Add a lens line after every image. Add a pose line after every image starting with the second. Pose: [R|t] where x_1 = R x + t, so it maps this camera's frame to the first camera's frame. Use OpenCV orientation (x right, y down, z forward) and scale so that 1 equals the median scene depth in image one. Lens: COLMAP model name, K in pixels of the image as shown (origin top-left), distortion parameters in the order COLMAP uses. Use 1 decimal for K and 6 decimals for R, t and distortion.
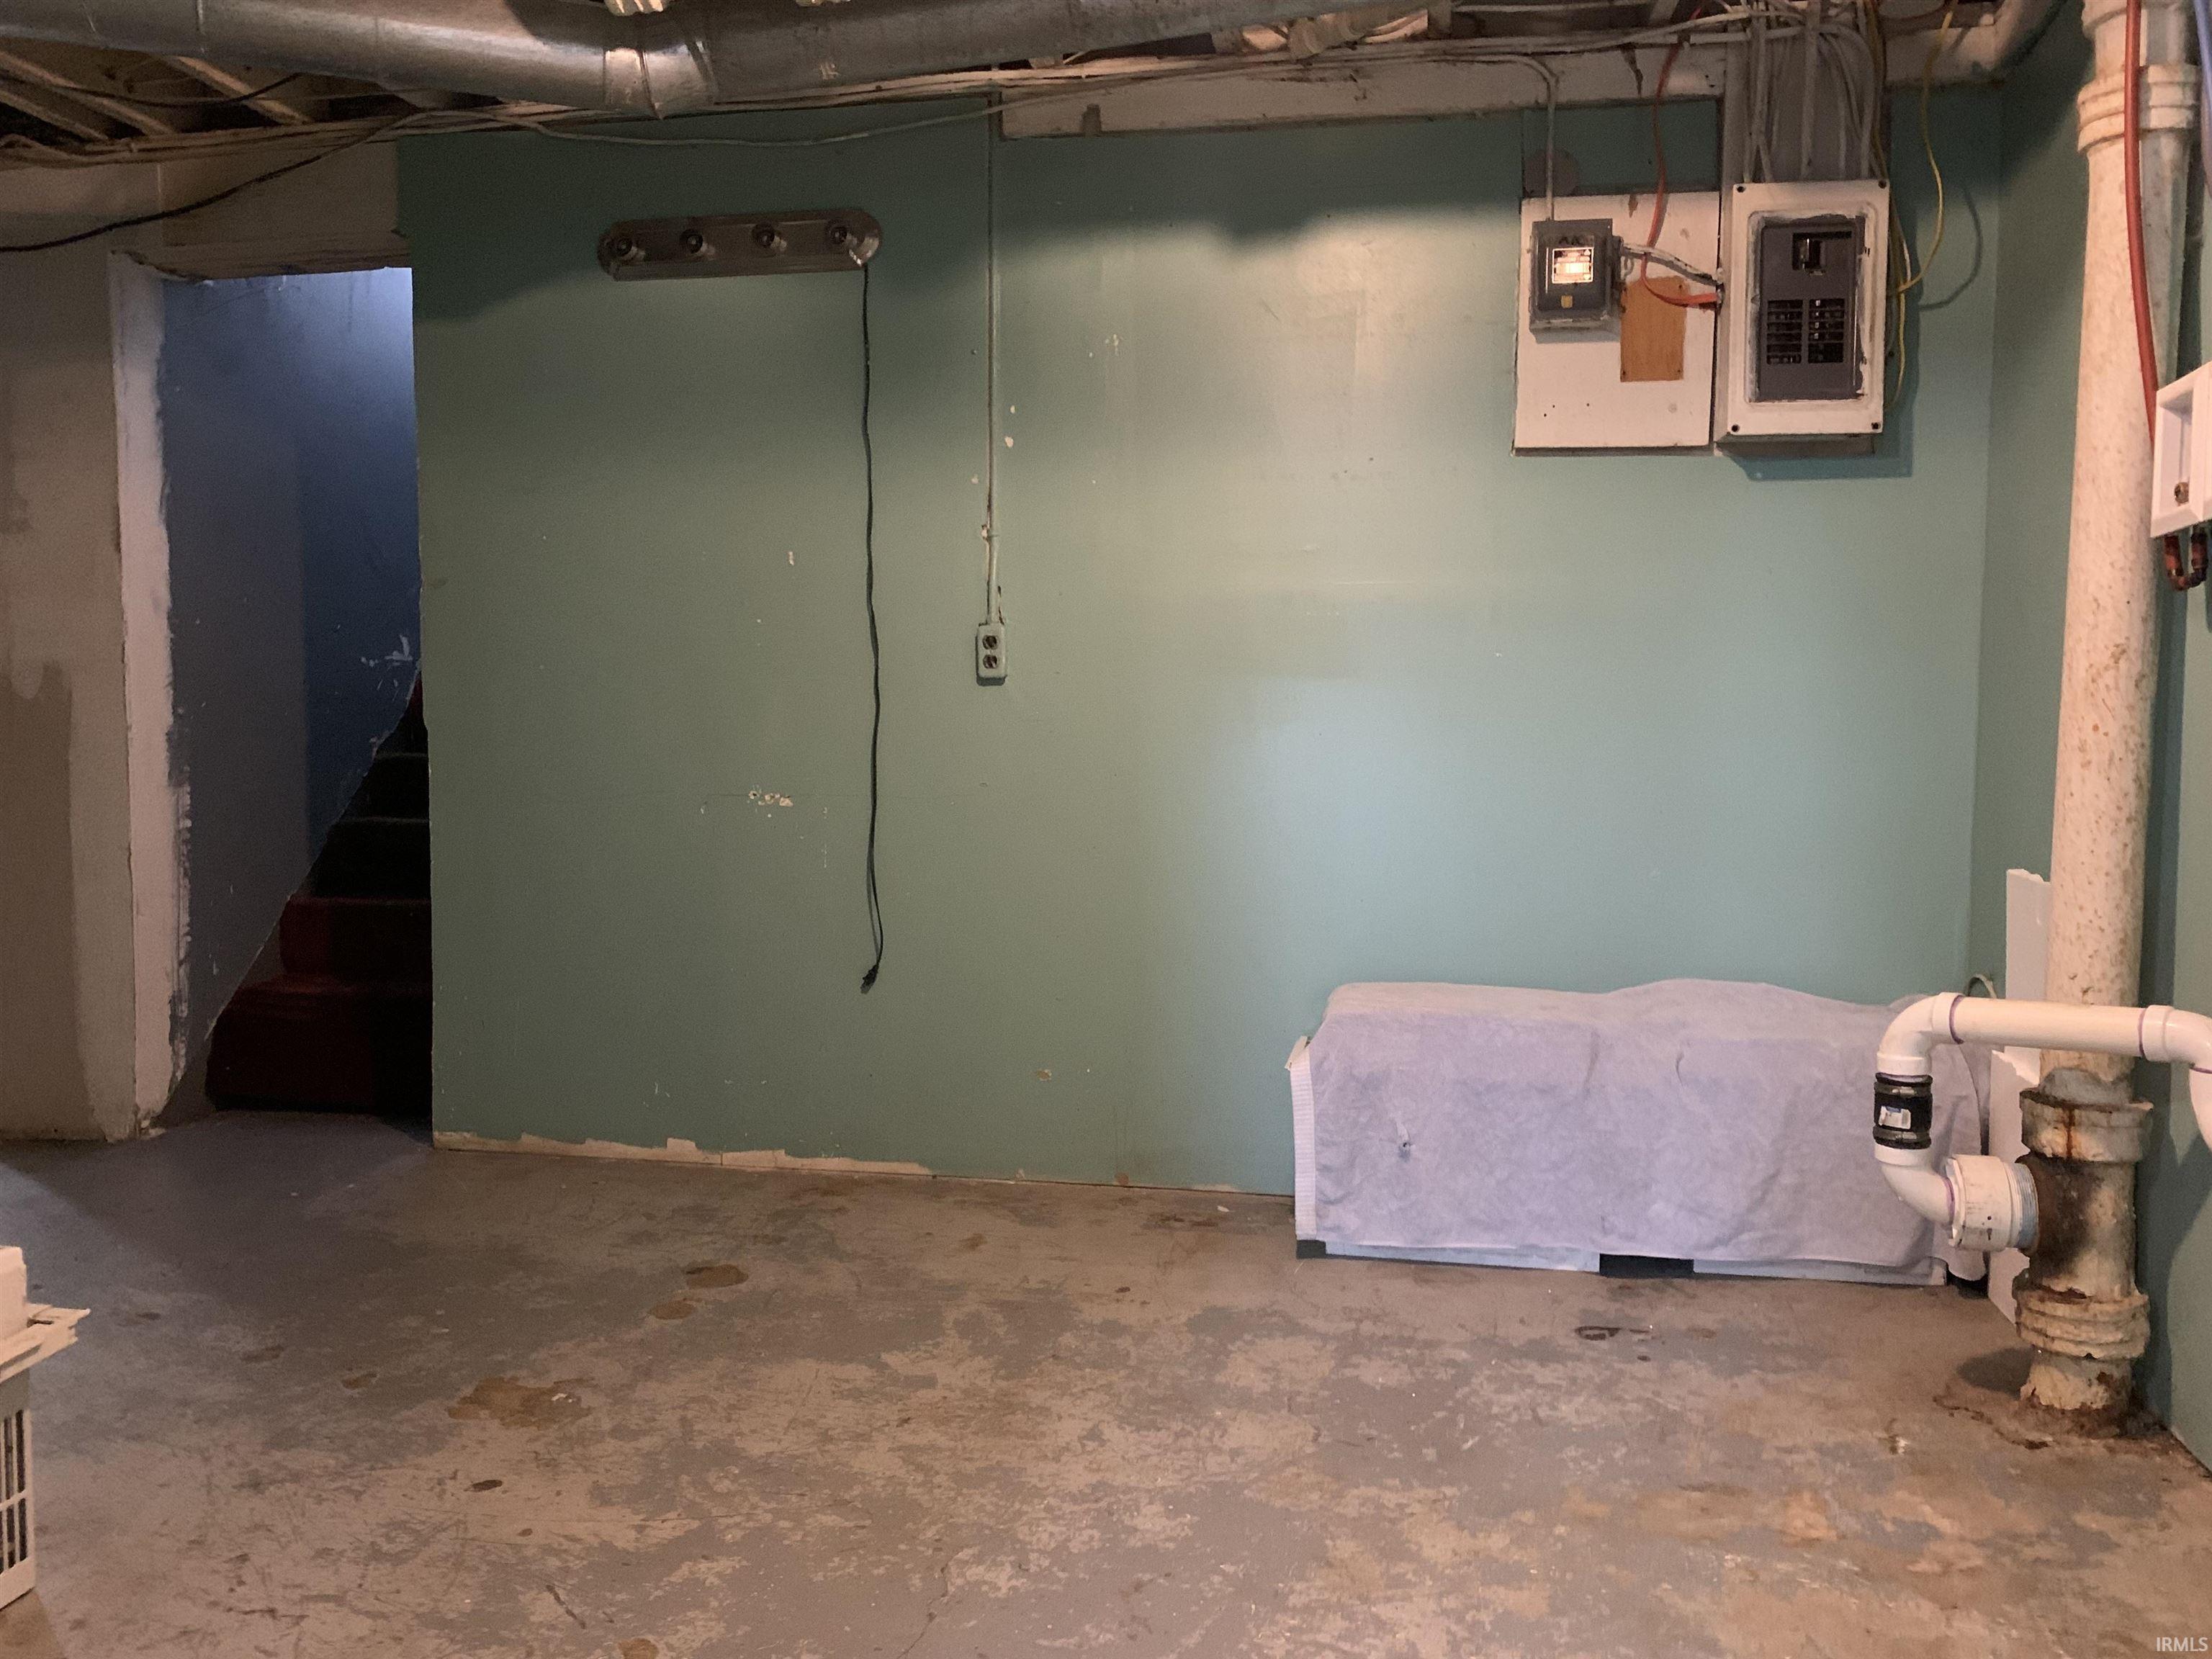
lens RADIAL K [[1694.4, 0, 1111.1], [0, 1694.4, 798.0], [0, 0, 1]] dist [0.037609, -0.048769]
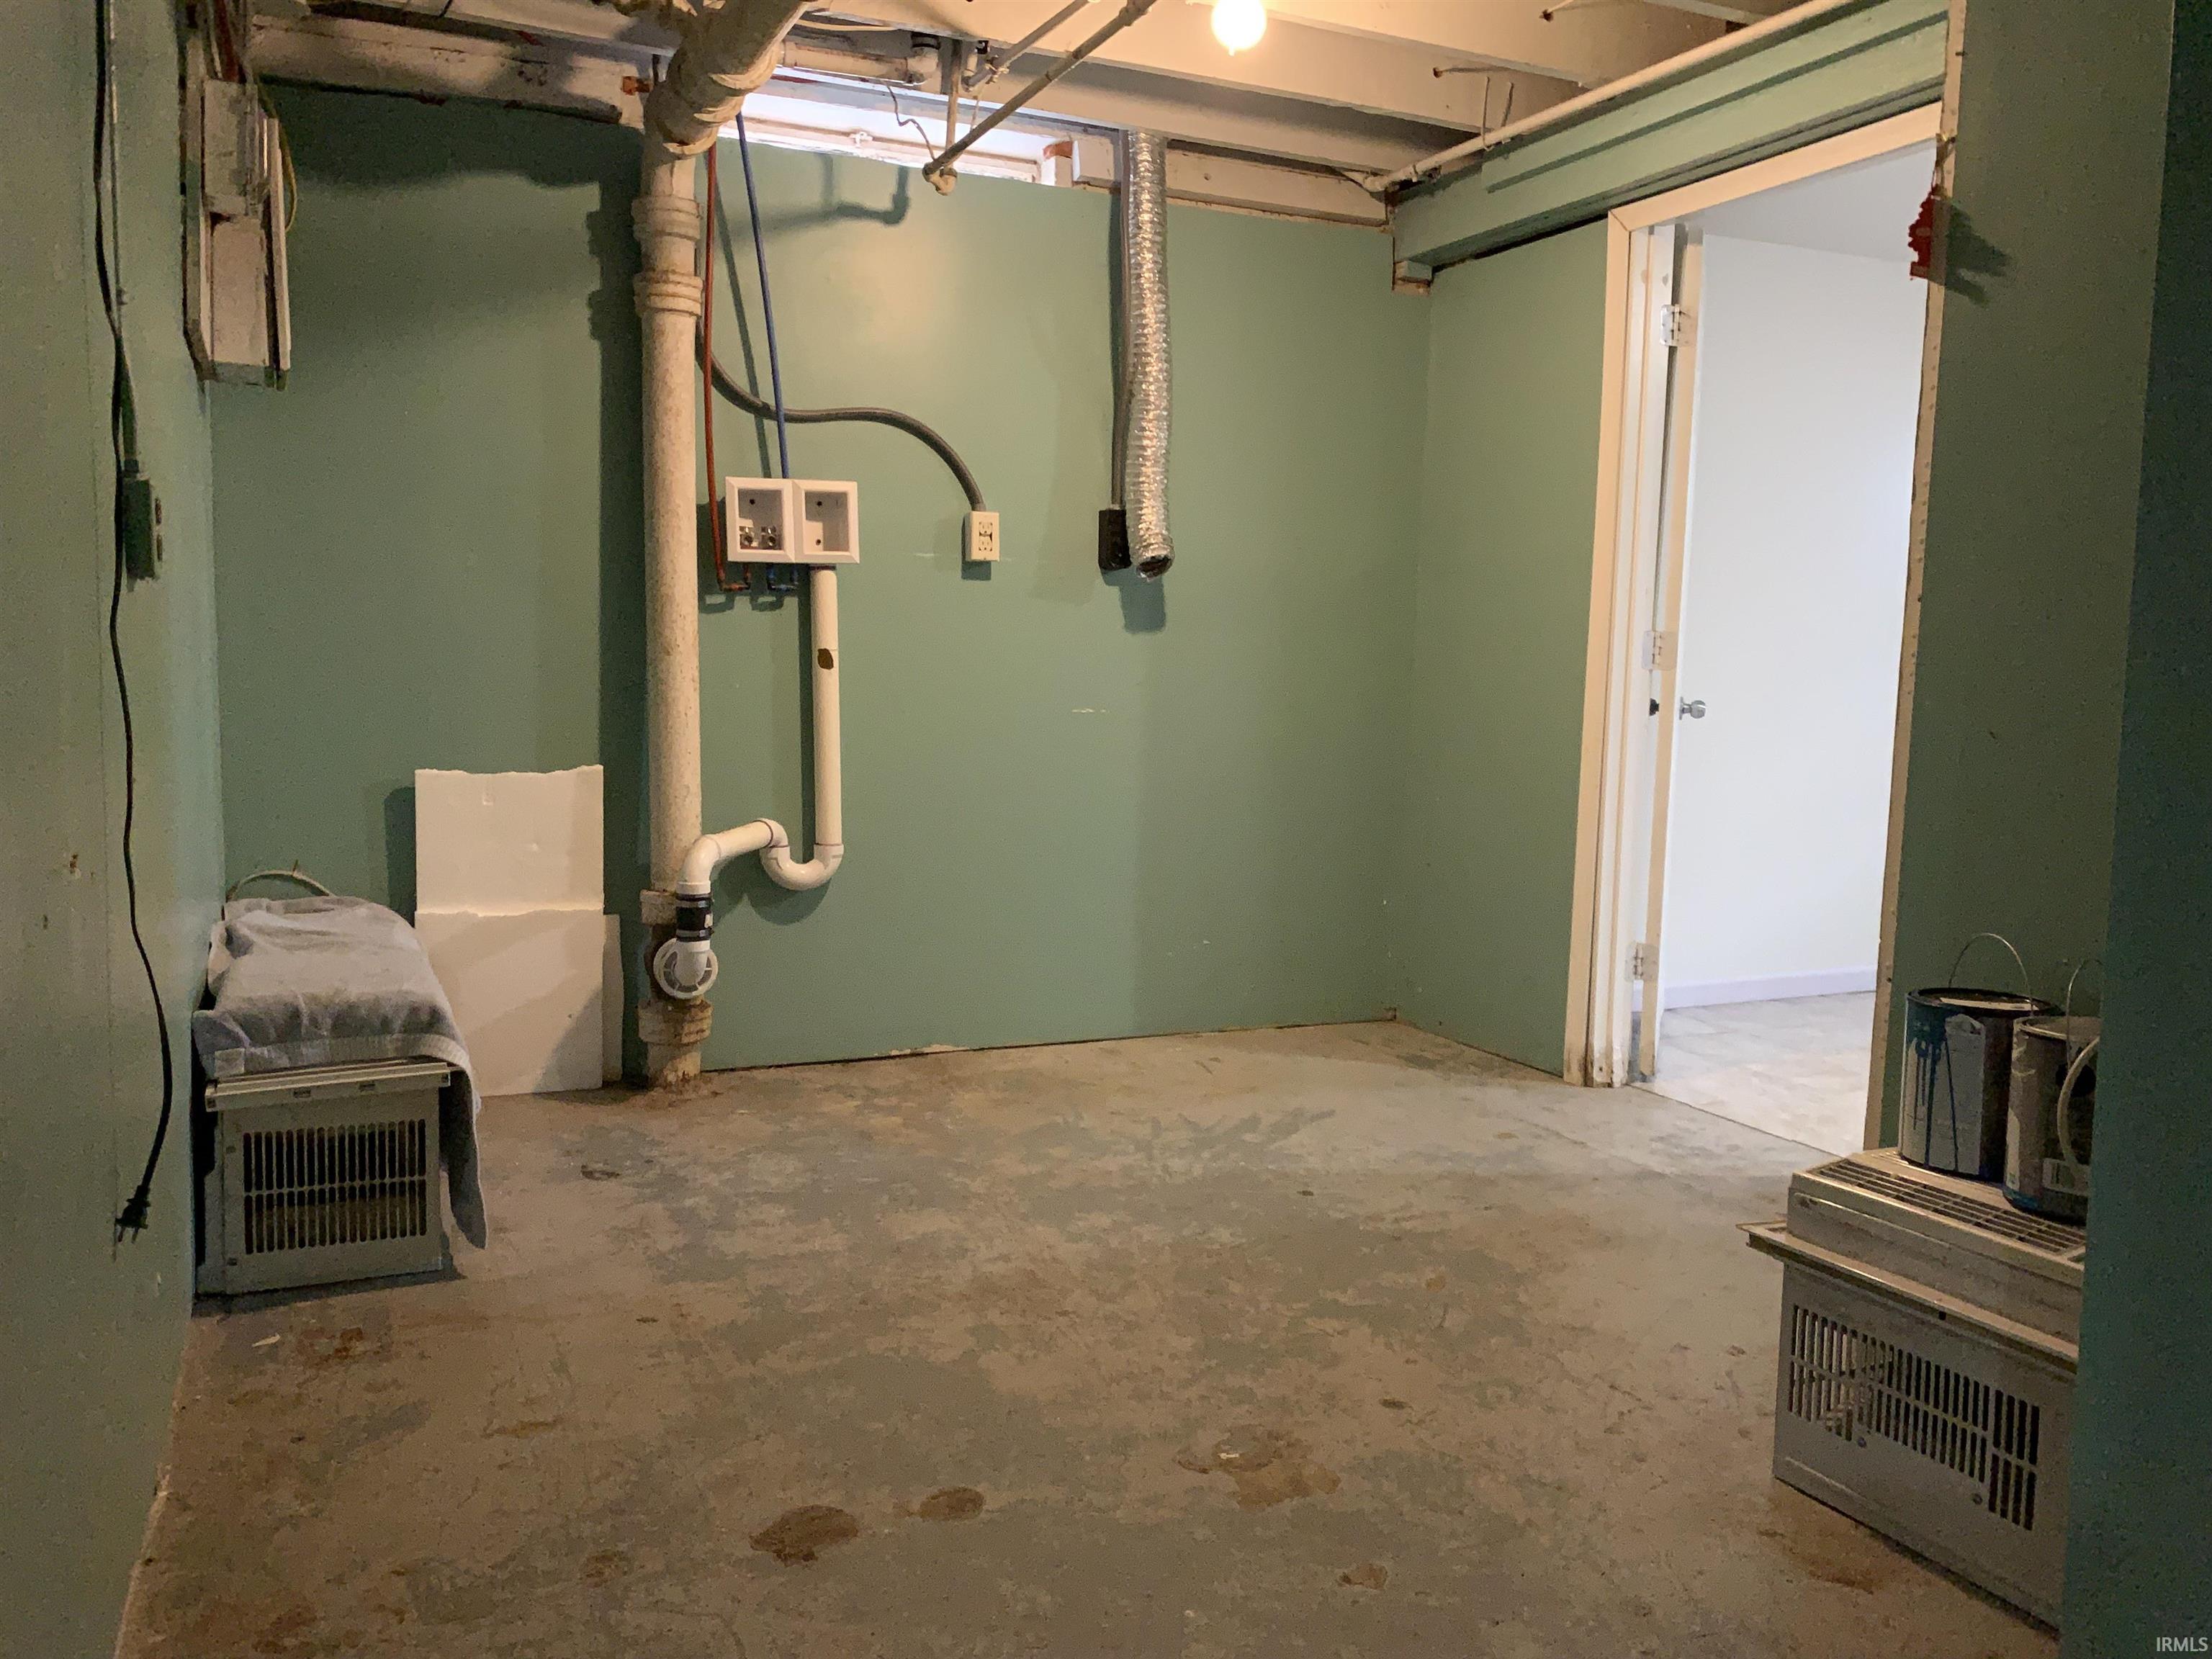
lens RADIAL K [[1694.4, 0, 1111.1], [0, 1694.4, 798.0], [0, 0, 1]] dist [0.037609, -0.048769]
pose [[-0.561535, -0.080950, 0.823484, -0.989693], [0.015042, 0.994040, 0.107973, -0.081925], [-0.827316, 0.073018, -0.556971, 1.520916]]
